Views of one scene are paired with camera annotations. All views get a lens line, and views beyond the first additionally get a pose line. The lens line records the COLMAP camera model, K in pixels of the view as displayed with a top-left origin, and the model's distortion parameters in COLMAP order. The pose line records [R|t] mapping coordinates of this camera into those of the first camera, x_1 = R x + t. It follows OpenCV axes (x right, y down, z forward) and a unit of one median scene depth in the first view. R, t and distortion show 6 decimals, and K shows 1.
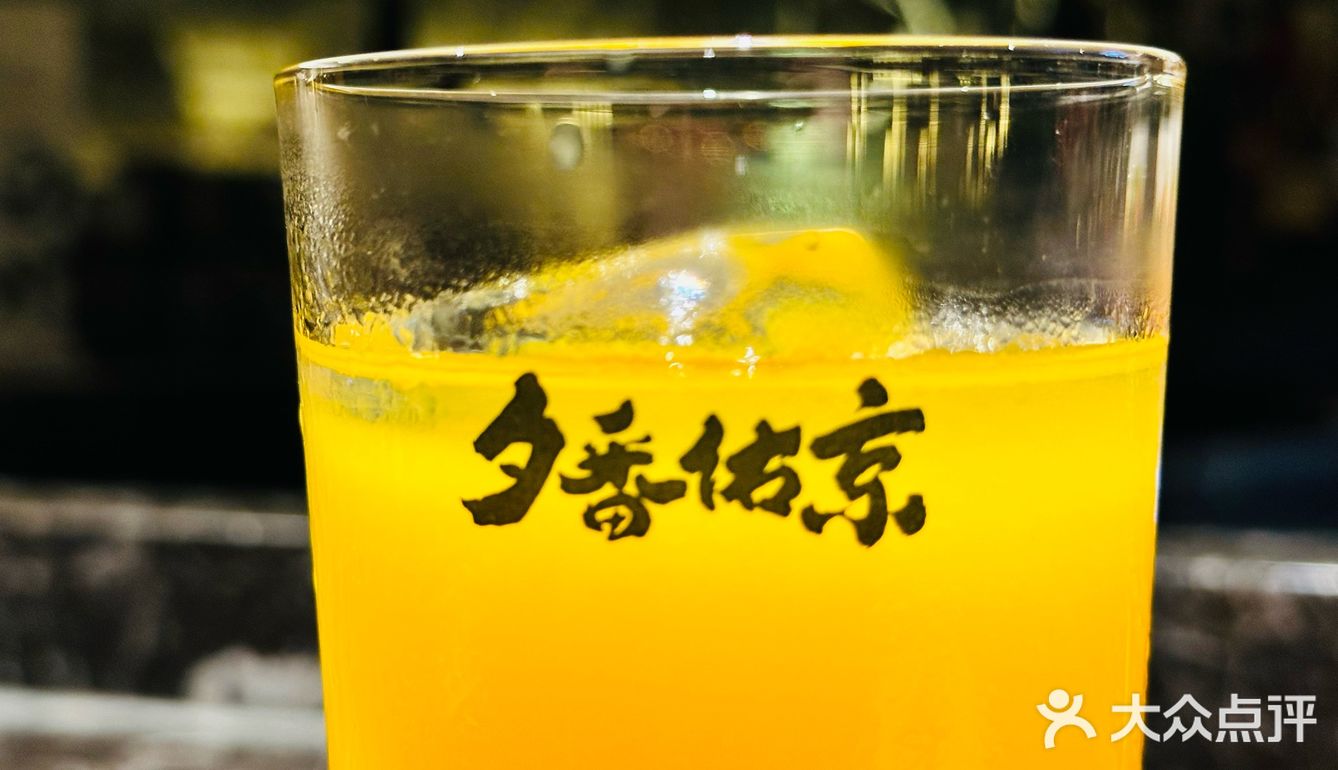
lens RADIAL K [[2919.1, 0, 672.5], [0, 2919.1, 381.6], [0, 0, 1]] dist [0.404243, 0.000000]
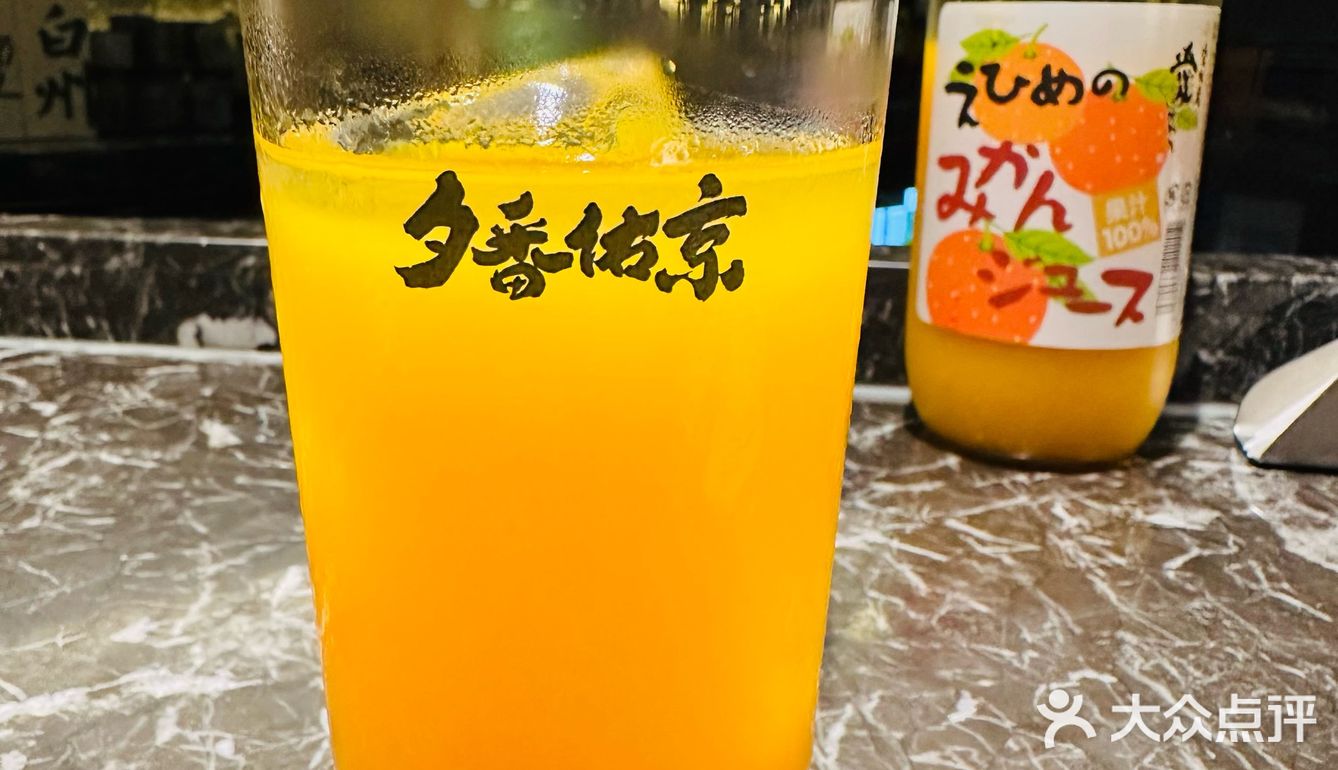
lens RADIAL K [[1631.2, 0, 664.2], [0, 1631.2, 391.0], [0, 0, 1]] dist [0.036956, 0.000000]
pose [[0.991273, -0.021611, 0.130041, -0.050201], [0.002557, 0.989438, 0.144933, -0.011342], [-0.131799, -0.143336, 0.980859, 0.261581]]
